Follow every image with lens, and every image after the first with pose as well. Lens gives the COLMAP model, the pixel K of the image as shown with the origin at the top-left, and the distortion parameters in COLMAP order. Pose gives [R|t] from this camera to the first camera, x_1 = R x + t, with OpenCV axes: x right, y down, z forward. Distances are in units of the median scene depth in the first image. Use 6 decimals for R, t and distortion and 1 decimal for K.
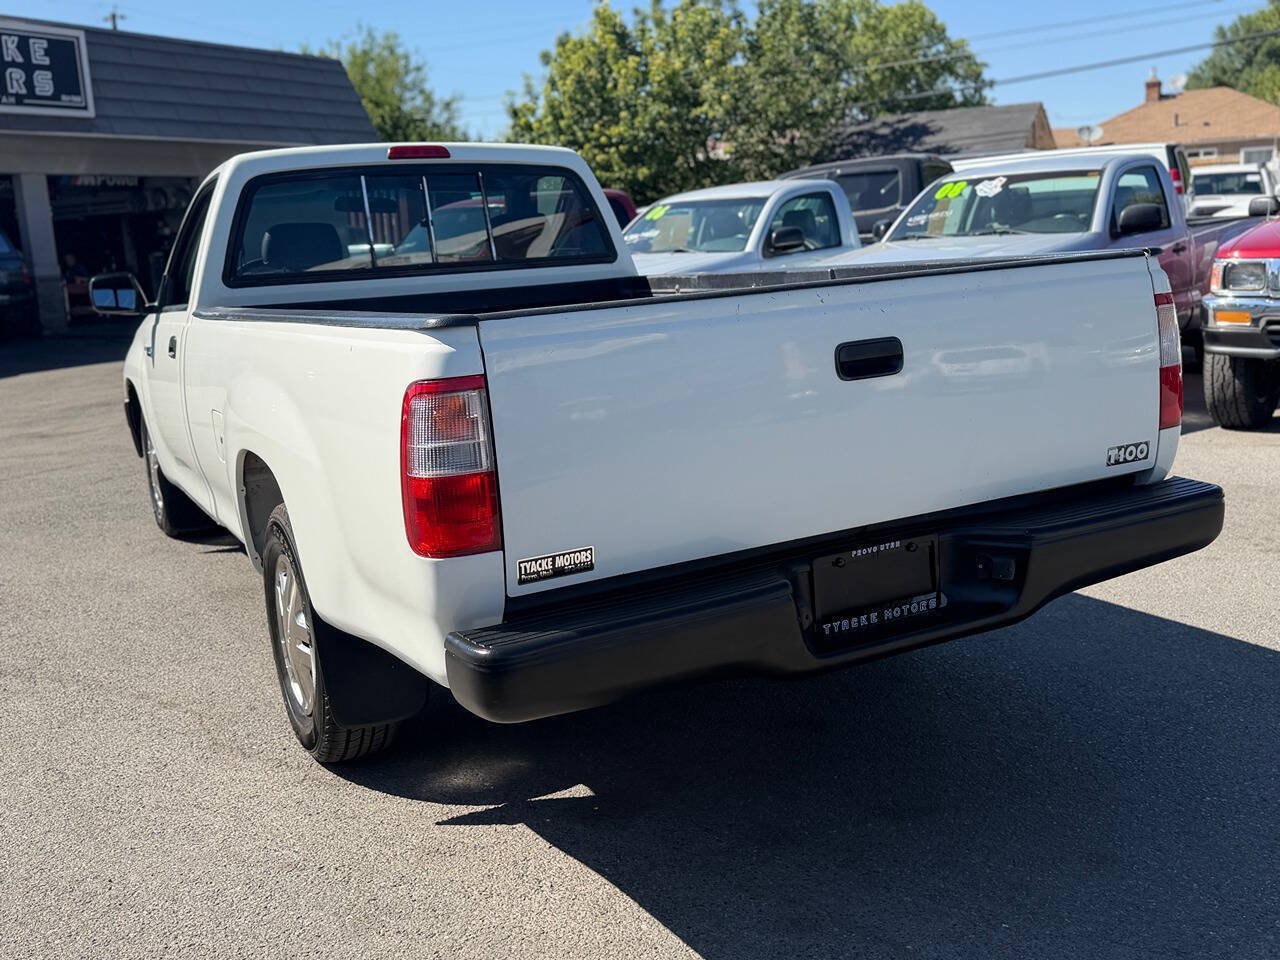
lens RADIAL K [[1230.9, 0, 631.8], [0, 1230.9, 500.7], [0, 0, 1]] dist [0.017857, 0.000000]
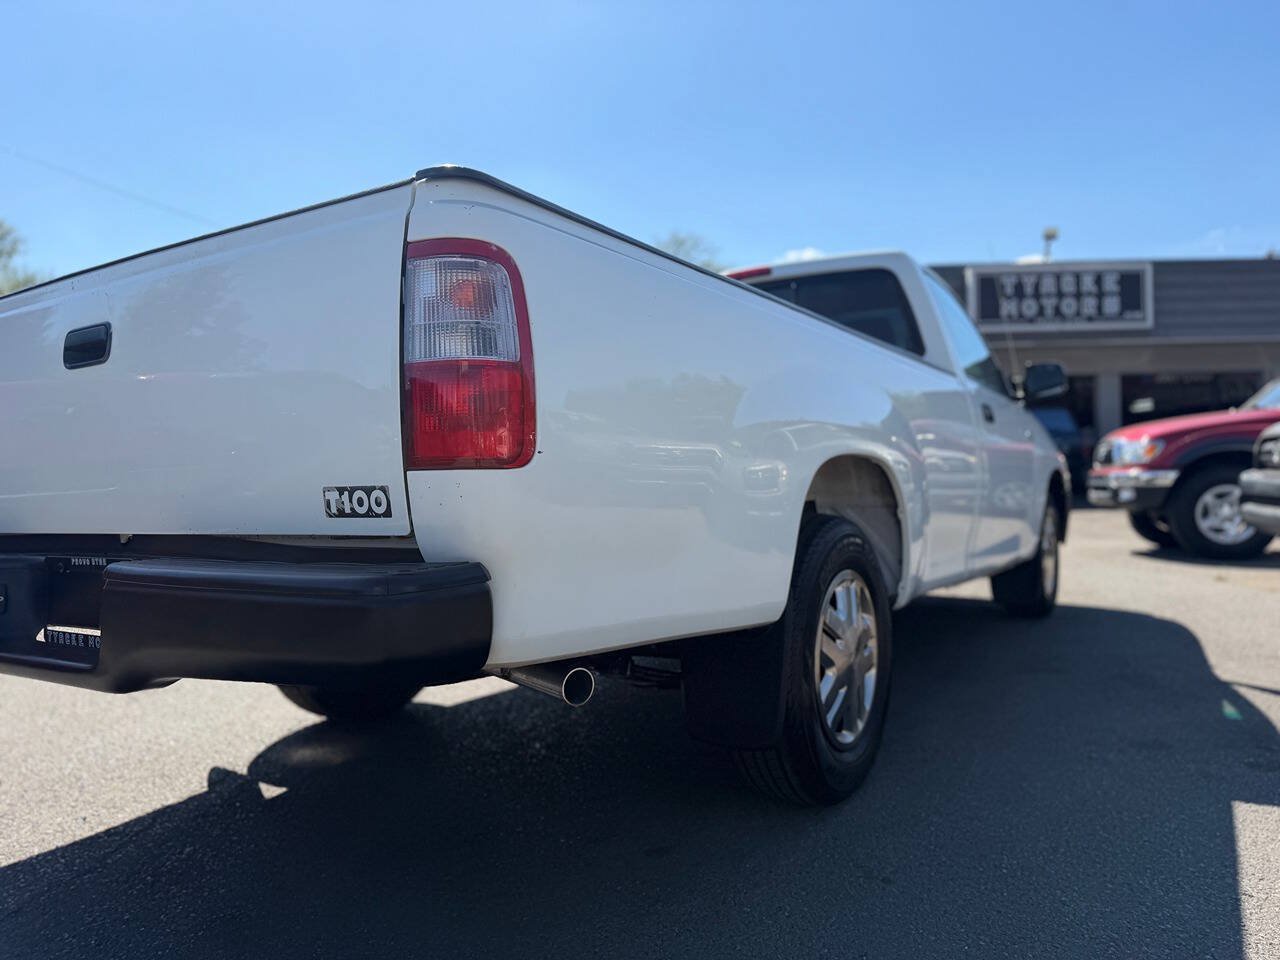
lens RADIAL K [[915.5, 0, 648.3], [0, 915.5, 481.1], [0, 0, 1]] dist [0.017483, -0.021933]
pose [[0.514943, 0.048014, -0.855878, 0.451082], [-0.185322, 0.981054, -0.056464, -0.025545], [0.836952, 0.187689, 0.514086, 0.456954]]
